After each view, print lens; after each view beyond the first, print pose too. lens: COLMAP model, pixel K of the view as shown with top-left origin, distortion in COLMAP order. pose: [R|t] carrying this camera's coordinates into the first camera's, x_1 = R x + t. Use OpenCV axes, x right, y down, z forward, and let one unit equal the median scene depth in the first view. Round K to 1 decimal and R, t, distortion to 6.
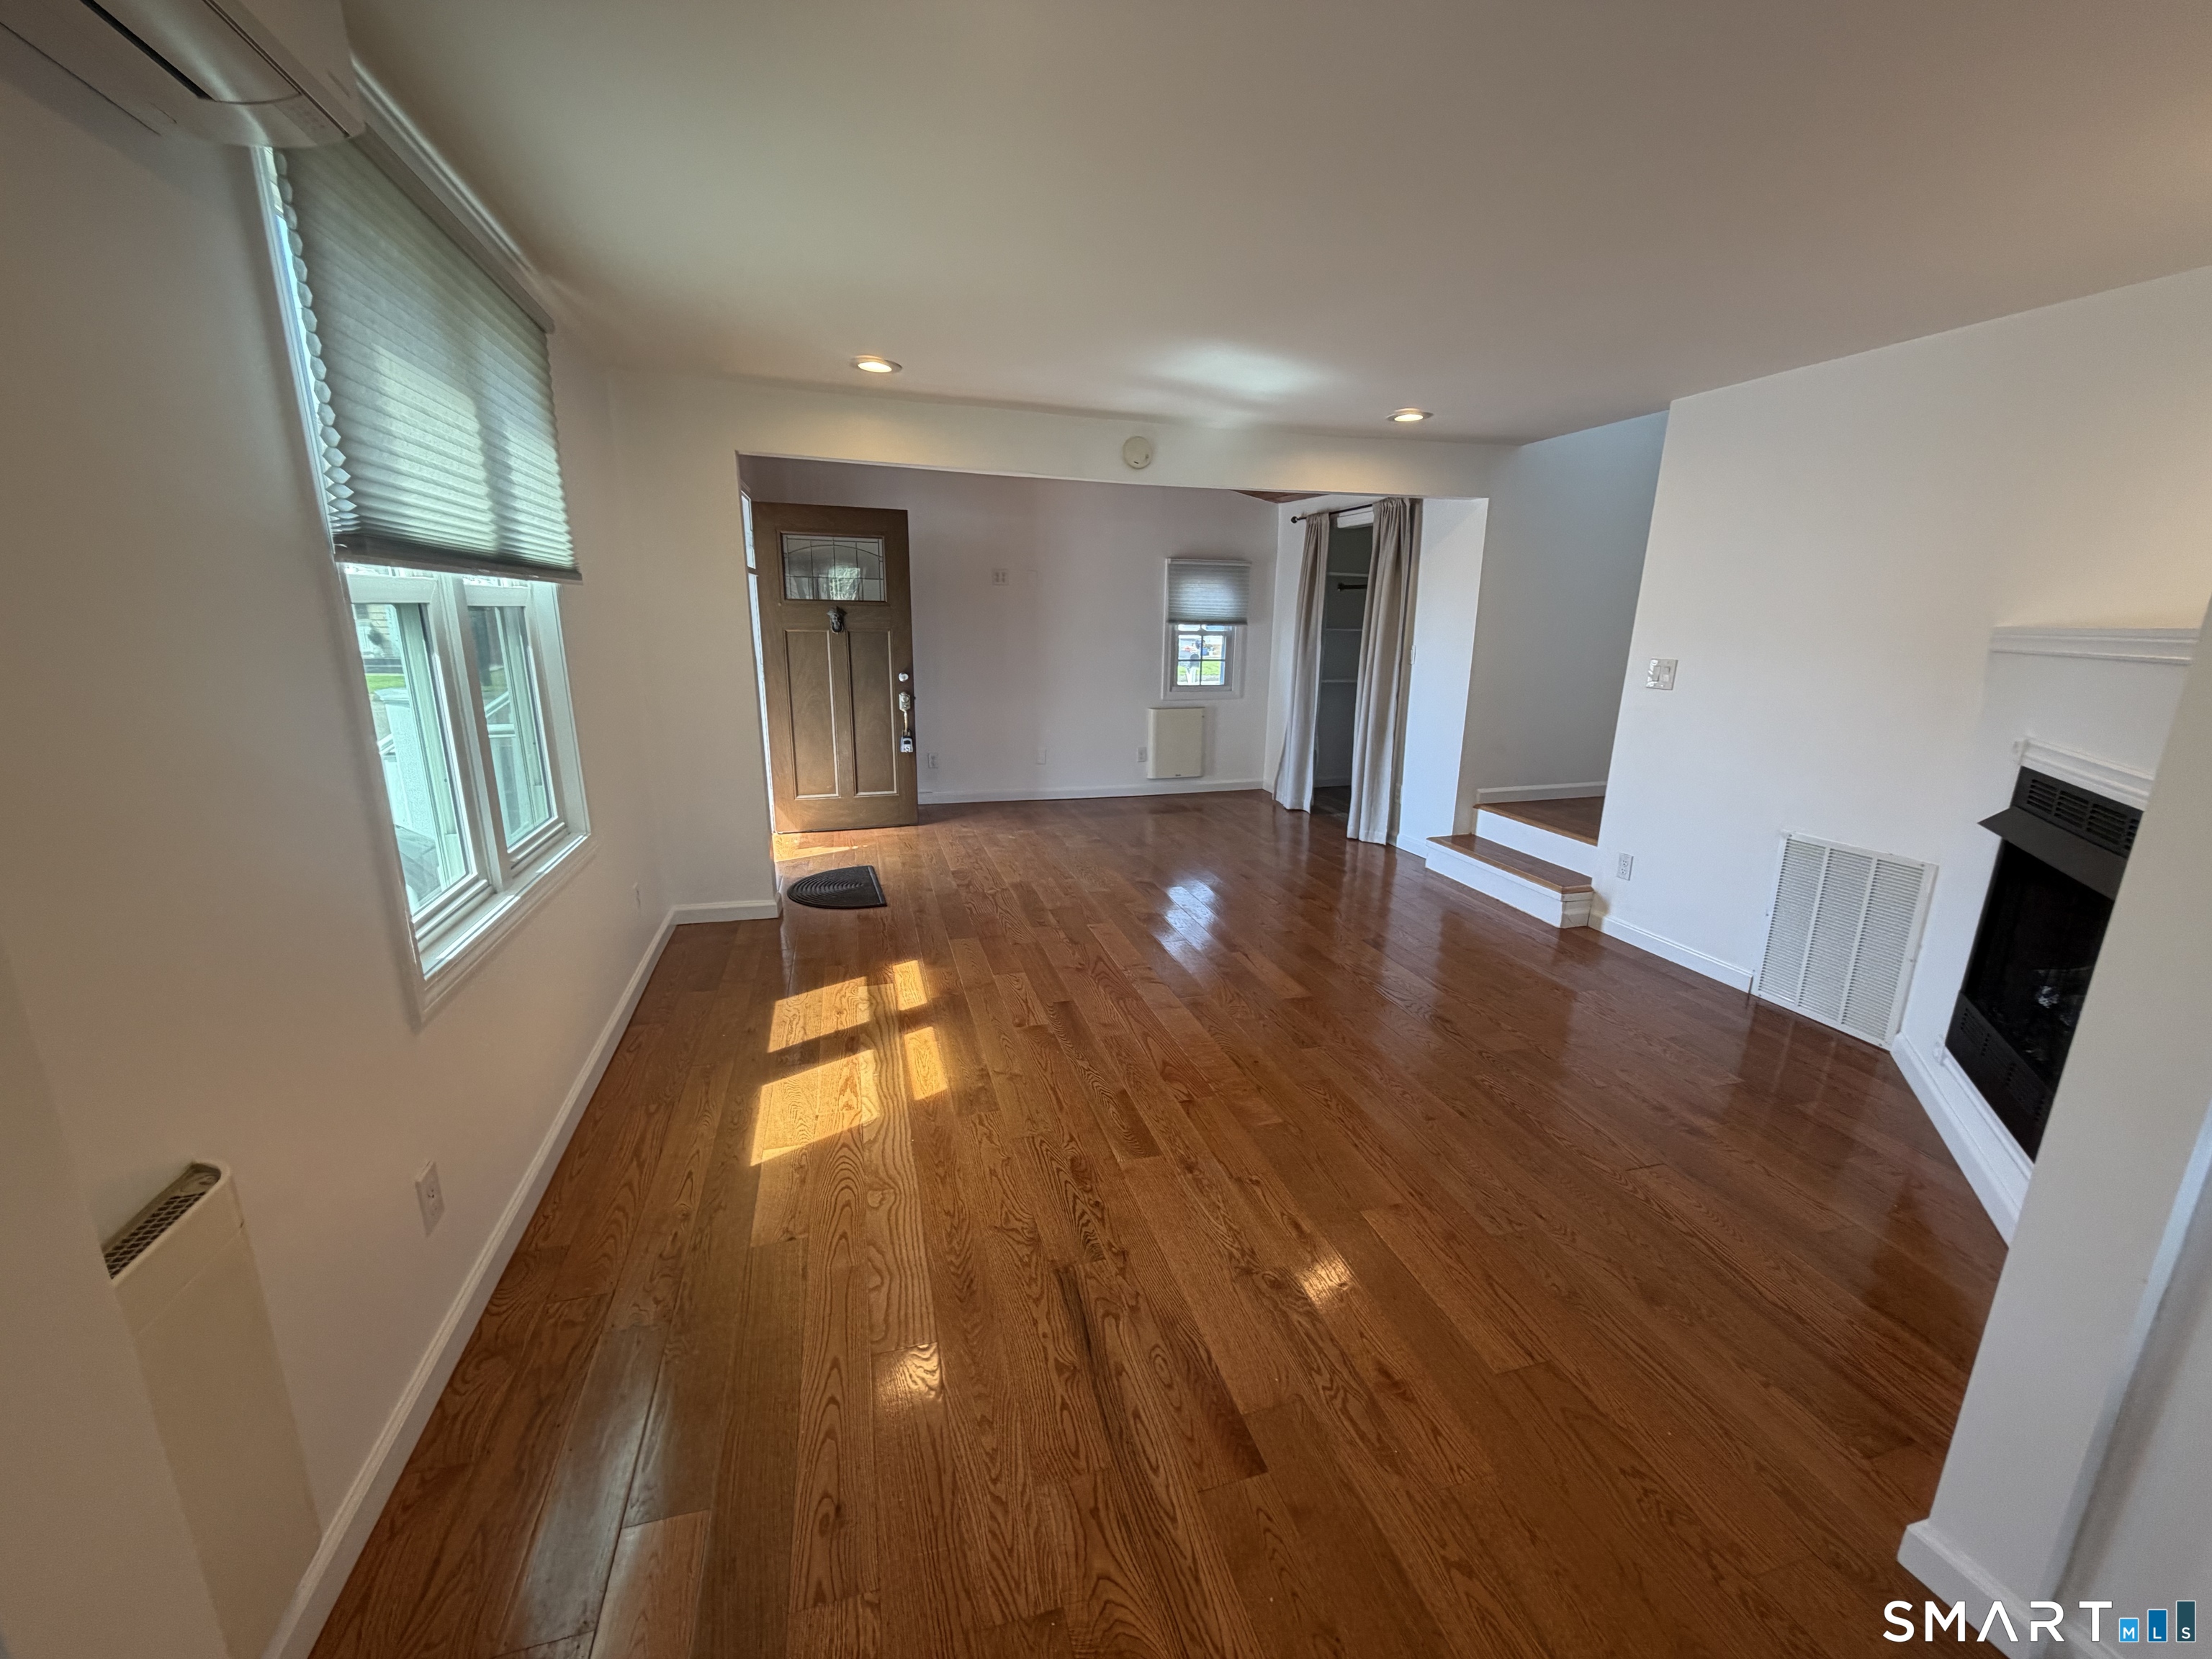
lens RADIAL K [[882.3, 0, 1102.4], [0, 882.3, 820.1], [0, 0, 1]] dist [0.001227, -0.000161]
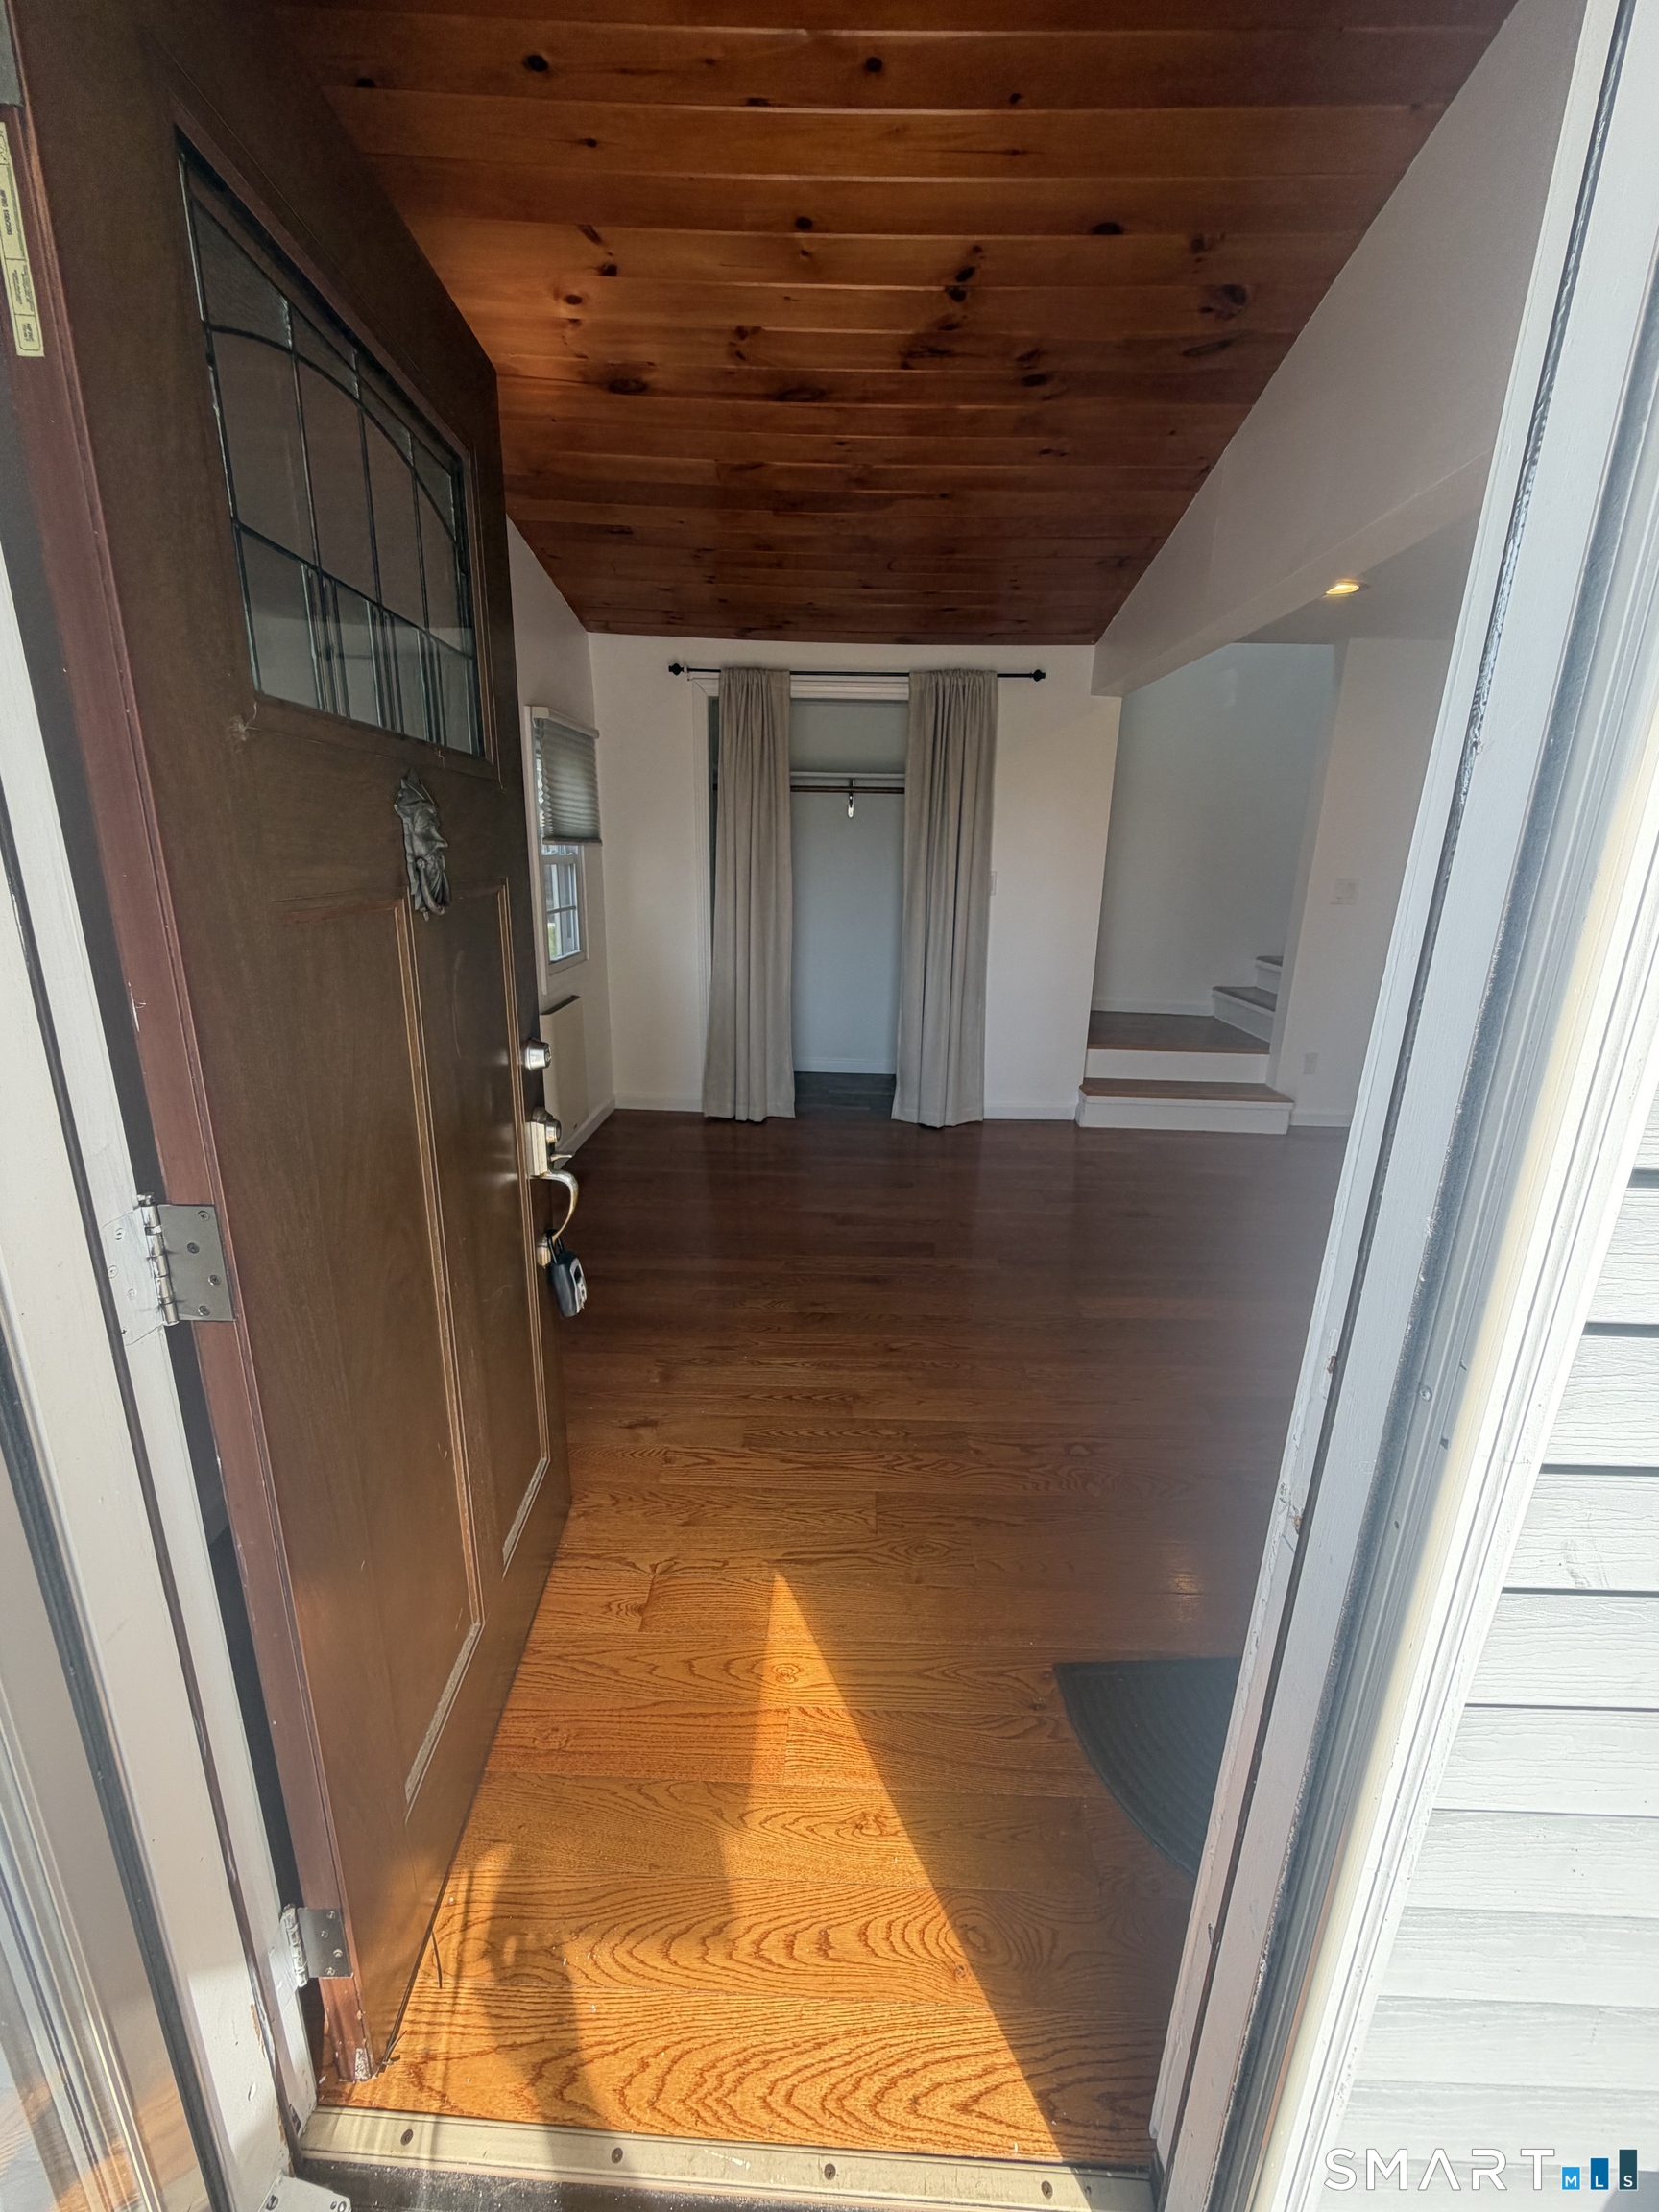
lens RADIAL K [[882.3, 0, 819.8], [0, 882.3, 1110.3], [0, 0, 1]] dist [0.001227, -0.000161]
pose [[0.296561, -0.277588, 0.913781, -0.996751], [0.204651, 0.953070, 0.223105, -0.417336], [-0.932829, 0.120842, 0.339452, 1.857583]]
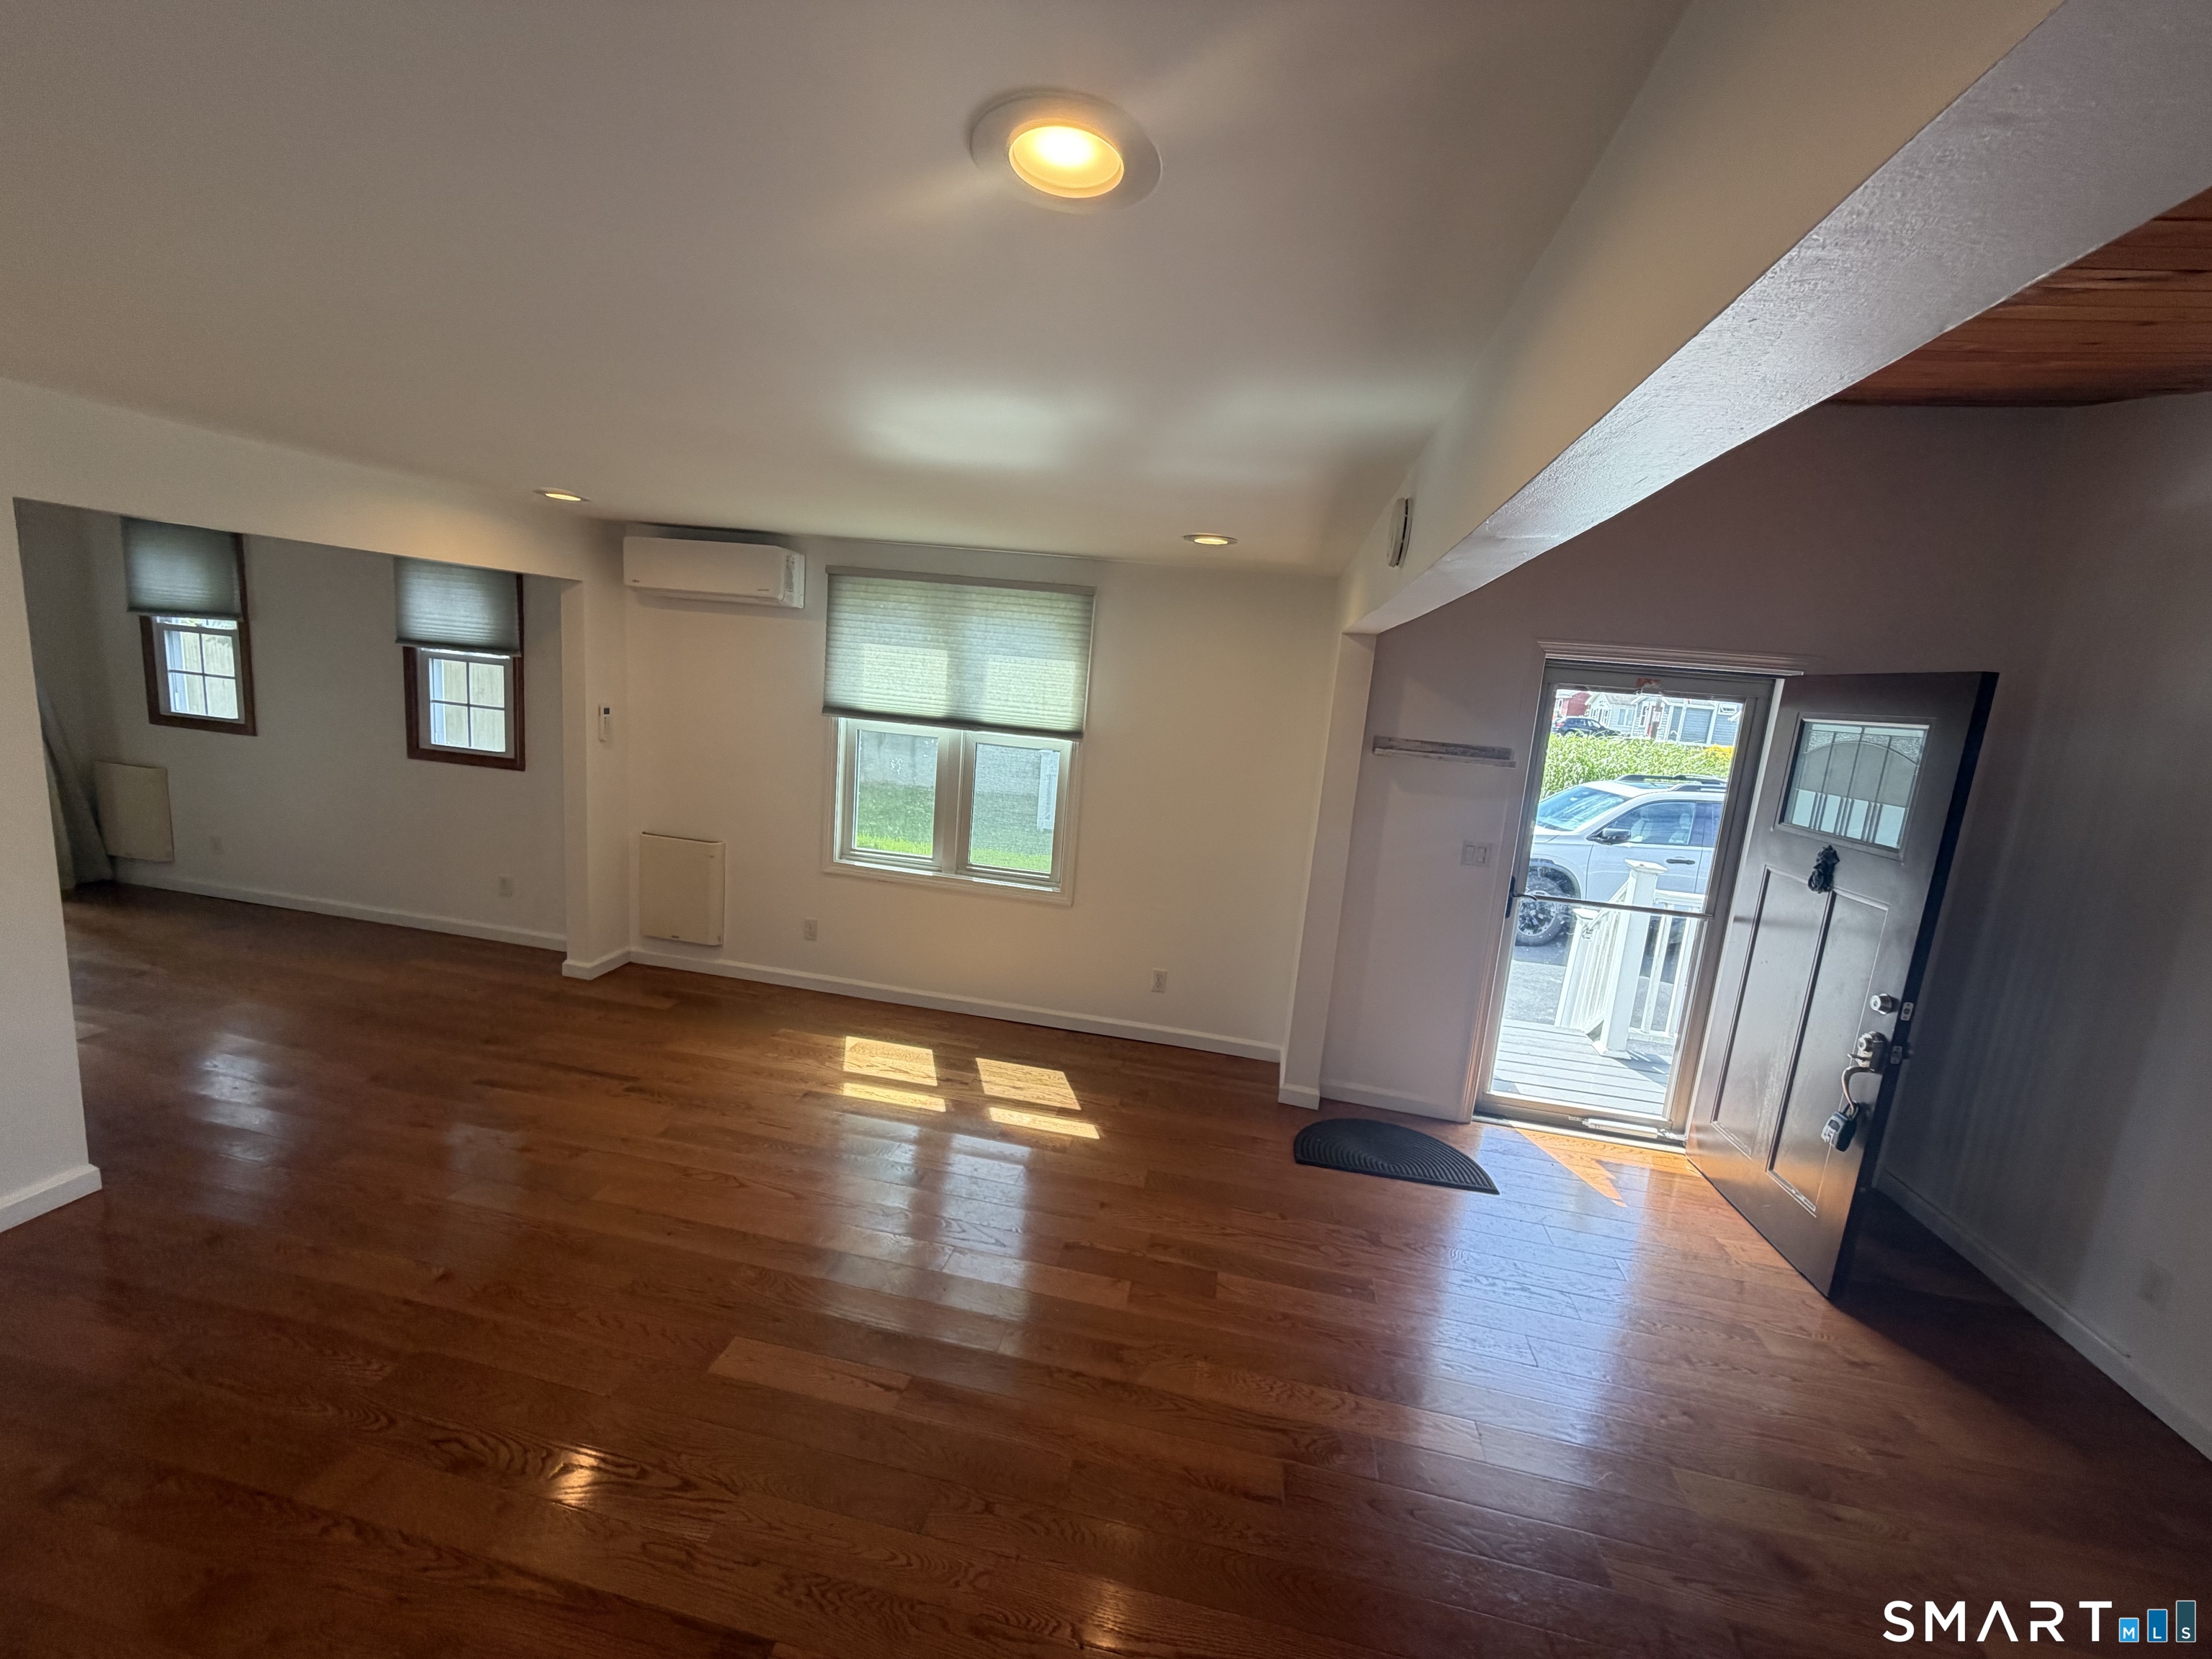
lens RADIAL K [[882.3, 0, 1112.1], [0, 882.3, 840.9], [0, 0, 1]] dist [0.001227, -0.000161]
pose [[-0.435720, 0.109431, -0.893405, 0.837135], [-0.294014, 0.920829, 0.256182, -0.538013], [0.850708, 0.374297, -0.369050, 1.745814]]
